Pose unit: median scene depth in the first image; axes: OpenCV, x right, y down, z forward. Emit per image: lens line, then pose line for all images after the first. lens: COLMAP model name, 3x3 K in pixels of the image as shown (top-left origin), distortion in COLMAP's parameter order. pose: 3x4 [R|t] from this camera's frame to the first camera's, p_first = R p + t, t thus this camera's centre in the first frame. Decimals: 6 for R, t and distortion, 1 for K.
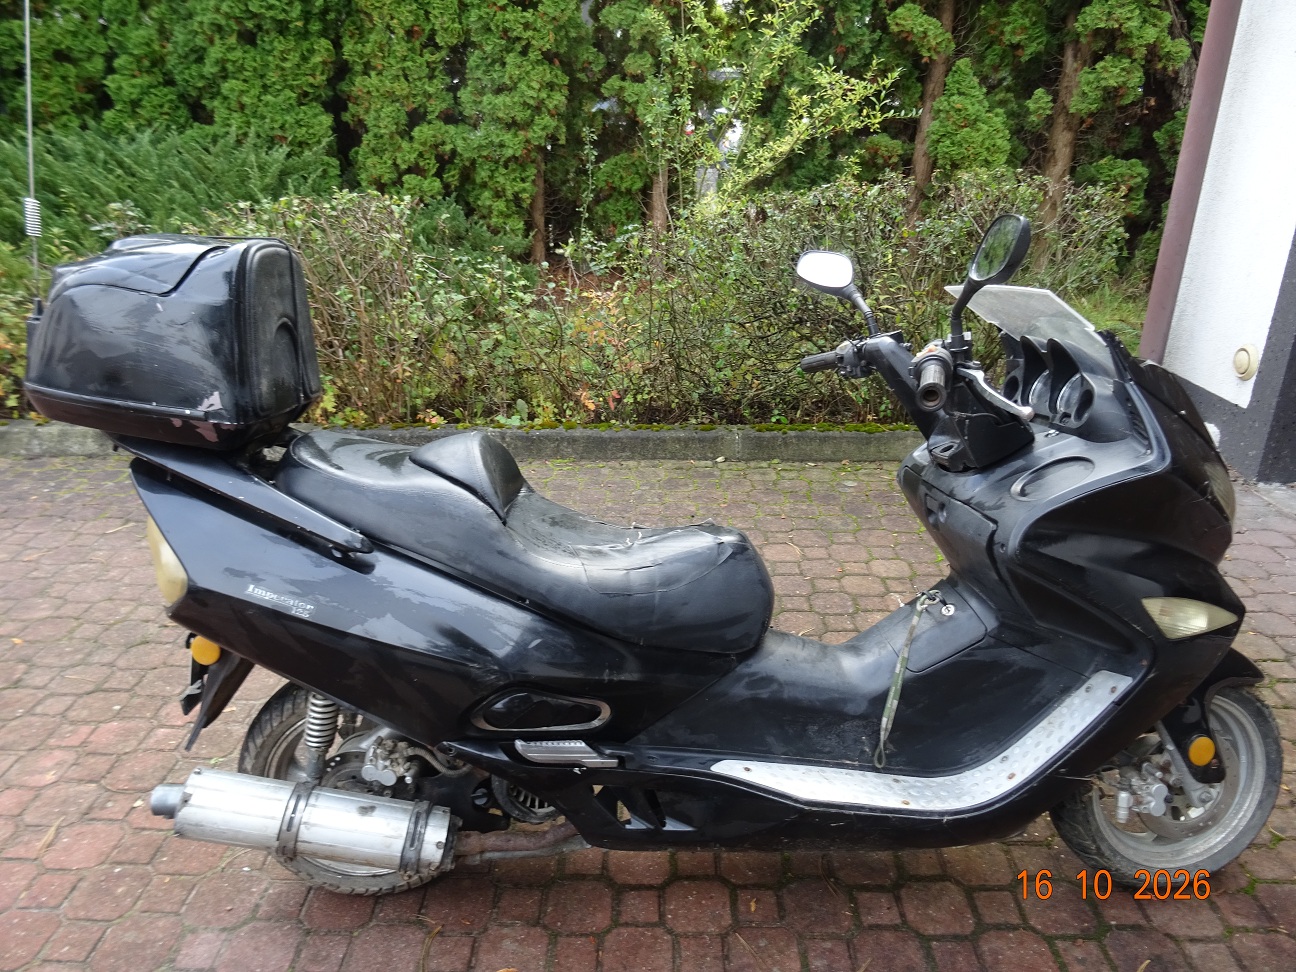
lens RADIAL K [[959.1, 0, 648.0], [0, 959.1, 486.0], [0, 0, 1]] dist [0.011790, -0.009589]
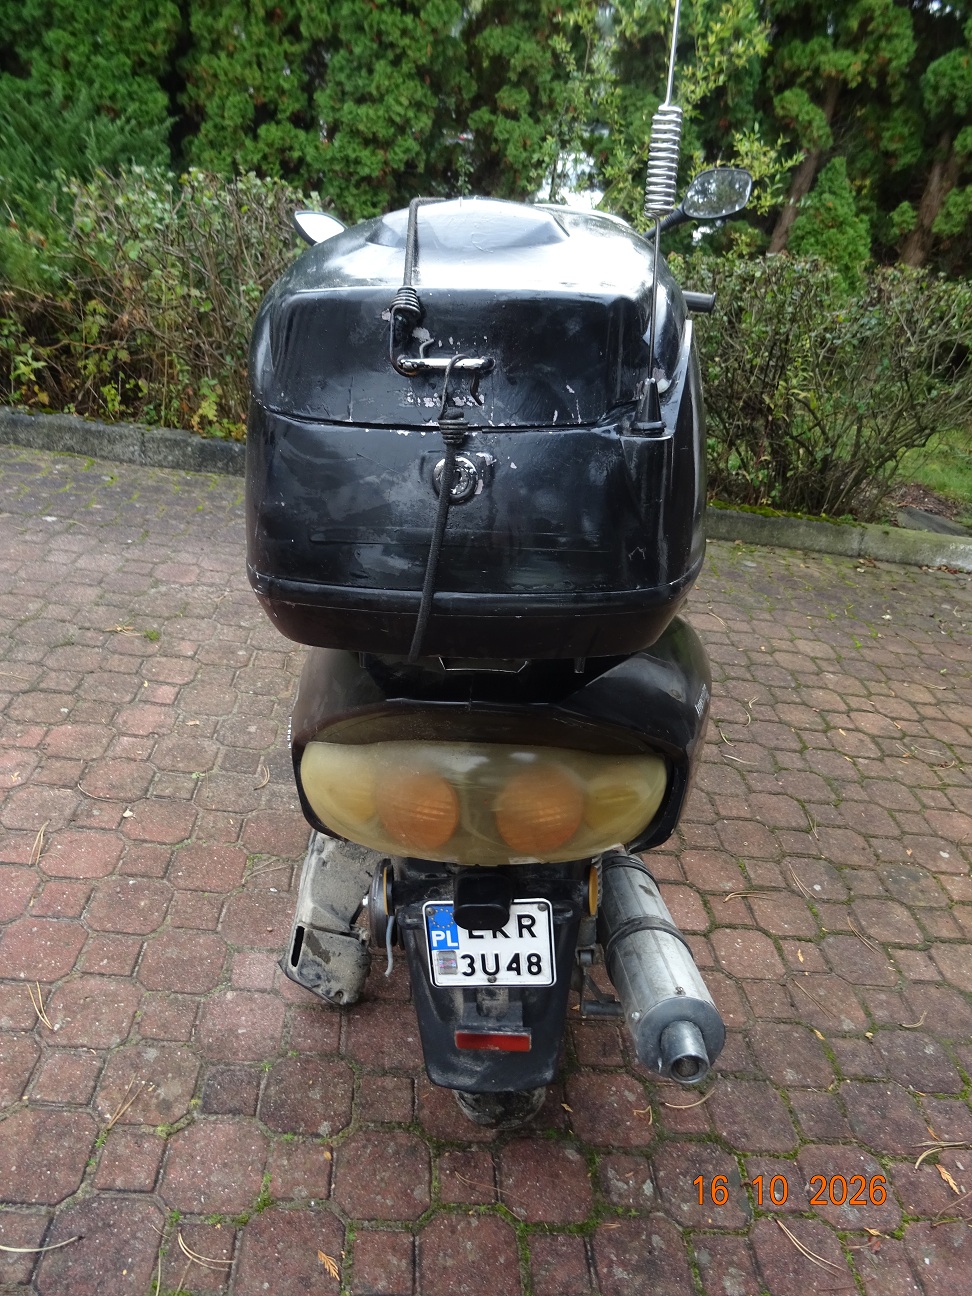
lens RADIAL K [[922.0, 0, 486.3], [0, 922.0, 671.5], [0, 0, 1]] dist [-0.006639, 0.001530]
pose [[0.982616, 0.100232, 0.156267, -0.121775], [-0.118760, 0.986344, 0.114111, 0.019016], [-0.142695, -0.130686, 0.981101, 0.036215]]
